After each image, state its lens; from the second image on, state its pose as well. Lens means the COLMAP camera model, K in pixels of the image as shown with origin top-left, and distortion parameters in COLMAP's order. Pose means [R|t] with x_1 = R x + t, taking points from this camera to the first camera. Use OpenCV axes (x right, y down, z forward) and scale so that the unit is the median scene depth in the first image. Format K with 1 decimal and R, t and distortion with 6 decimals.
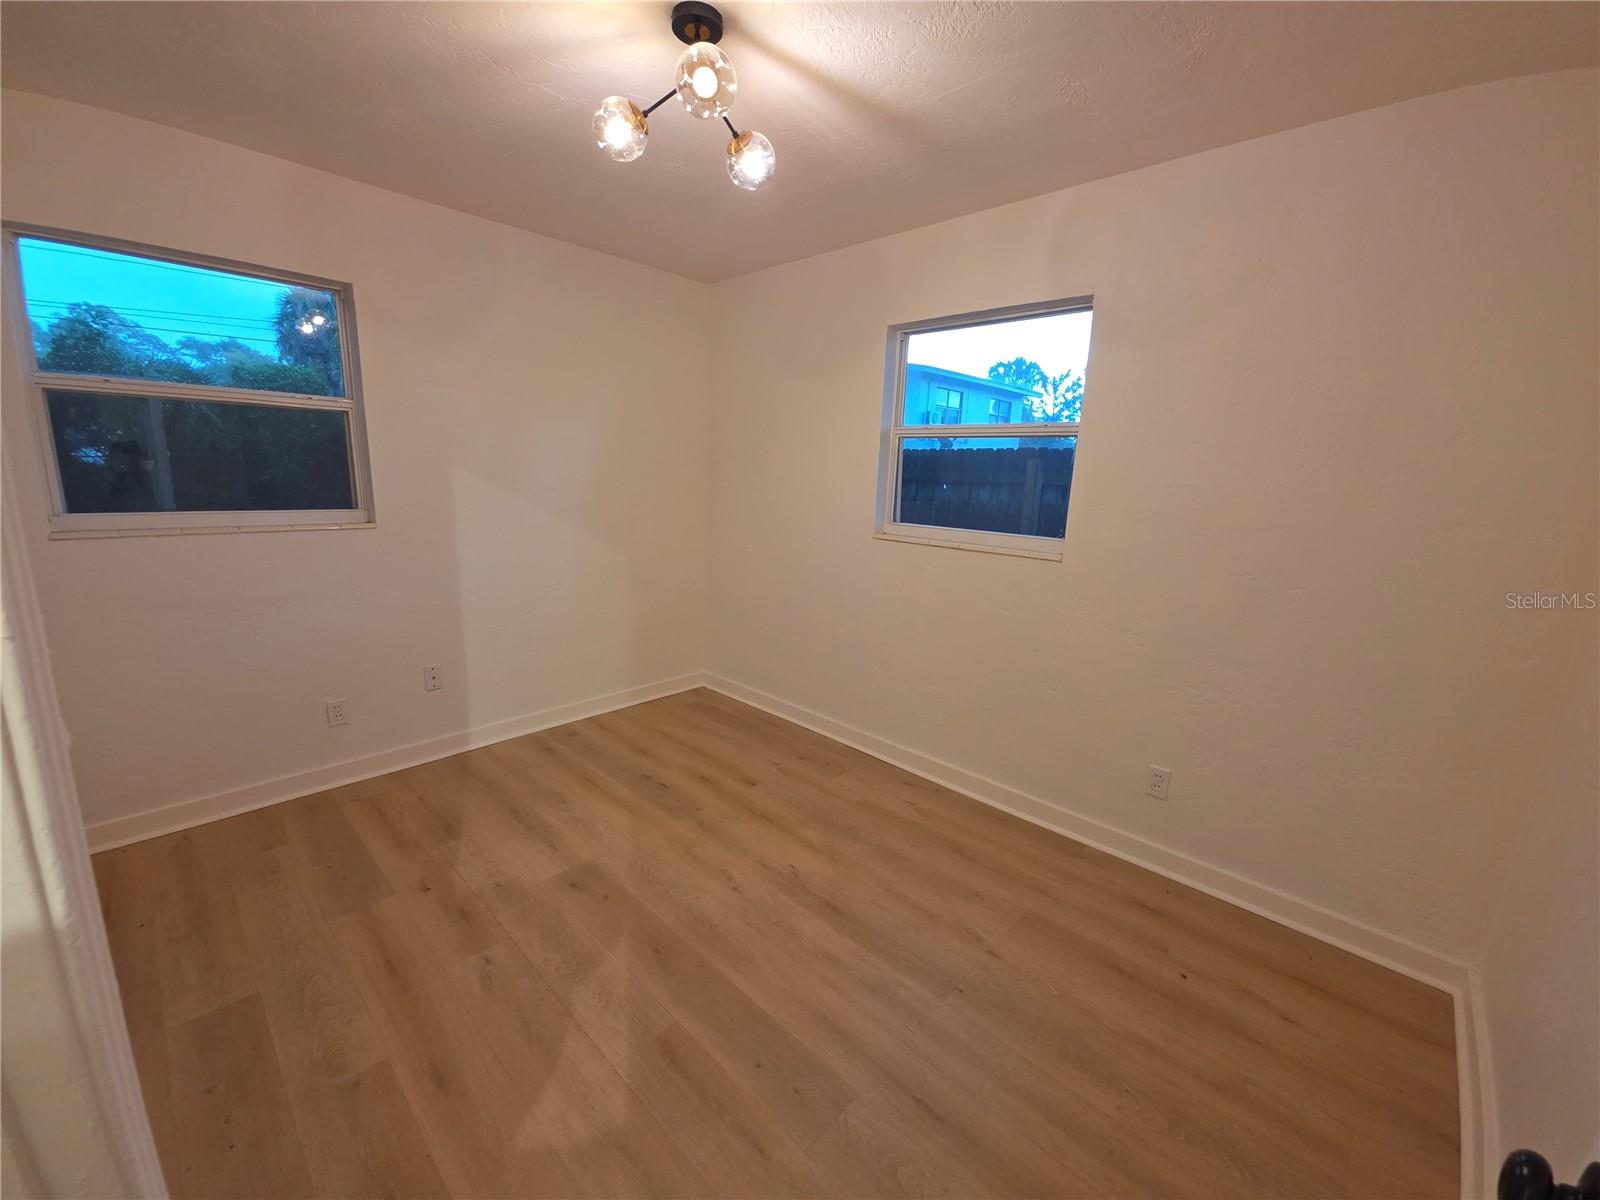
lens RADIAL K [[639.0, 0, 794.9], [0, 639.0, 596.4], [0, 0, 1]] dist [0.008858, -0.007342]
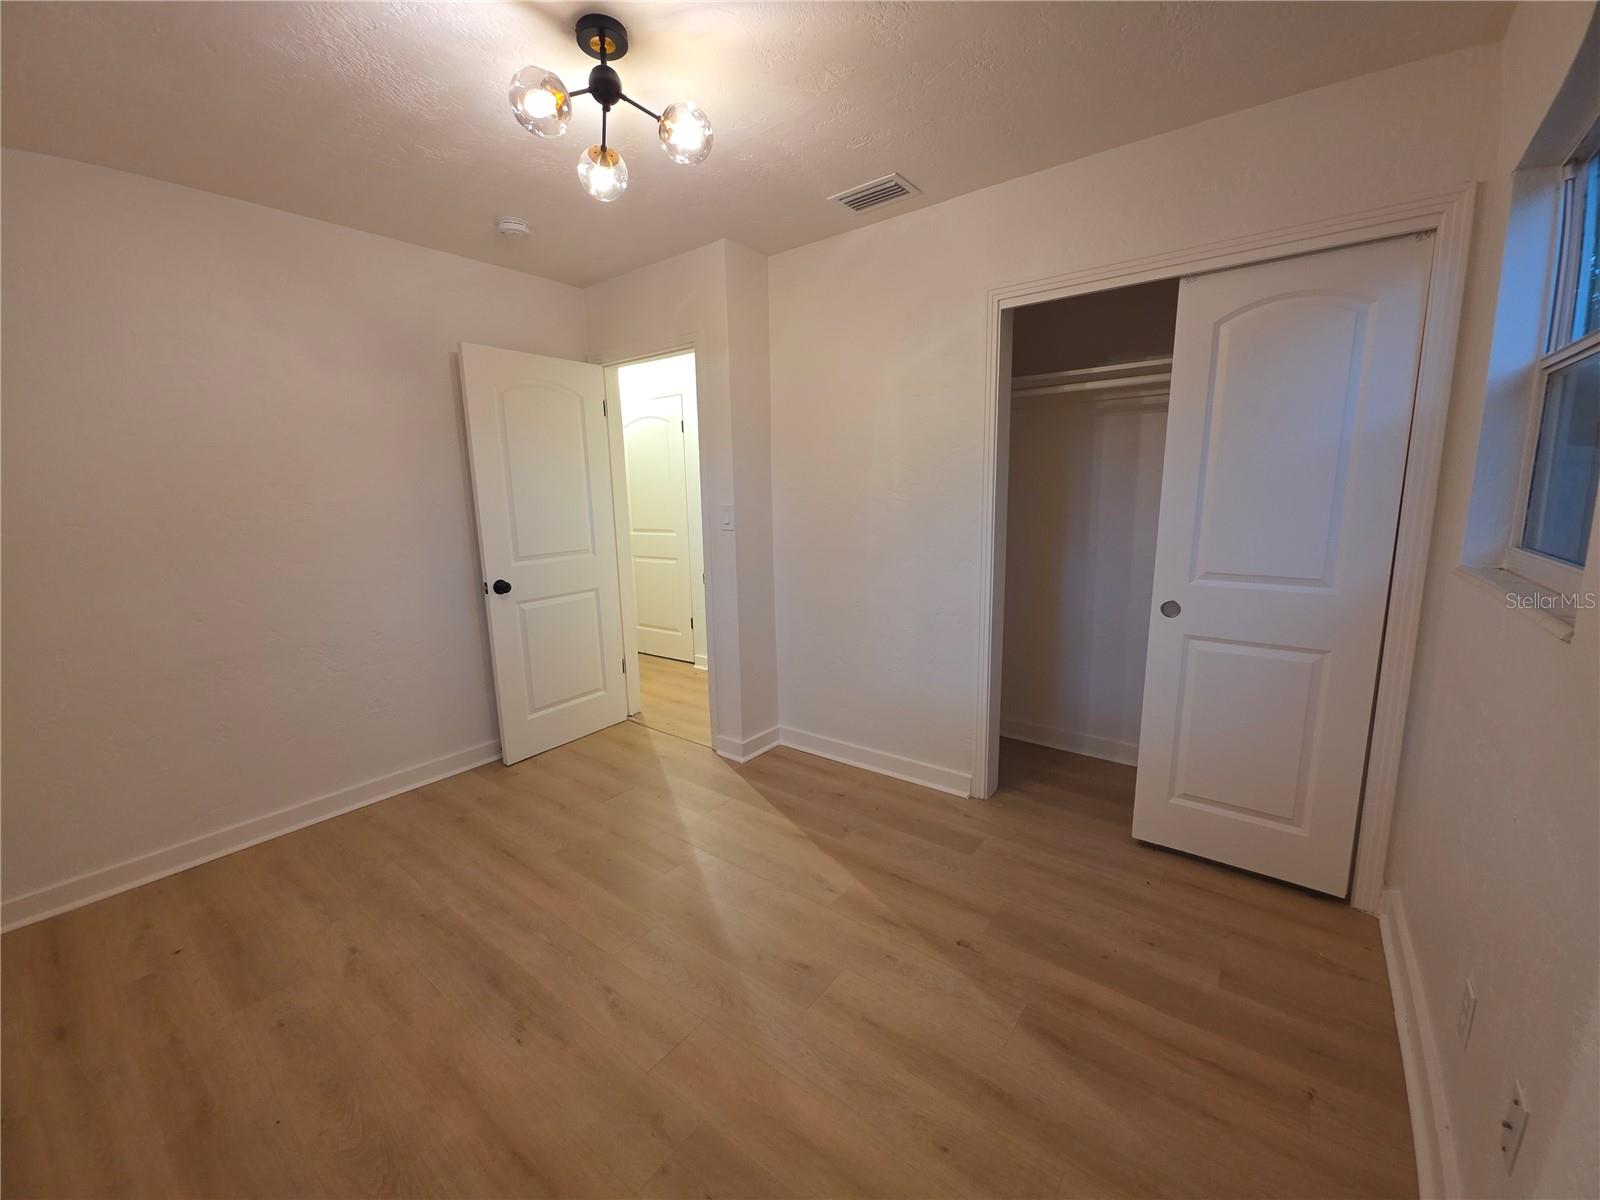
lens RADIAL K [[639.0, 0, 794.9], [0, 639.0, 596.4], [0, 0, 1]] dist [0.008858, -0.007342]
pose [[-0.994811, 0.000980, -0.101731, -0.252227], [-0.035012, 0.935578, 0.351381, -0.307332], [0.095521, 0.353120, -0.930689, 1.640914]]
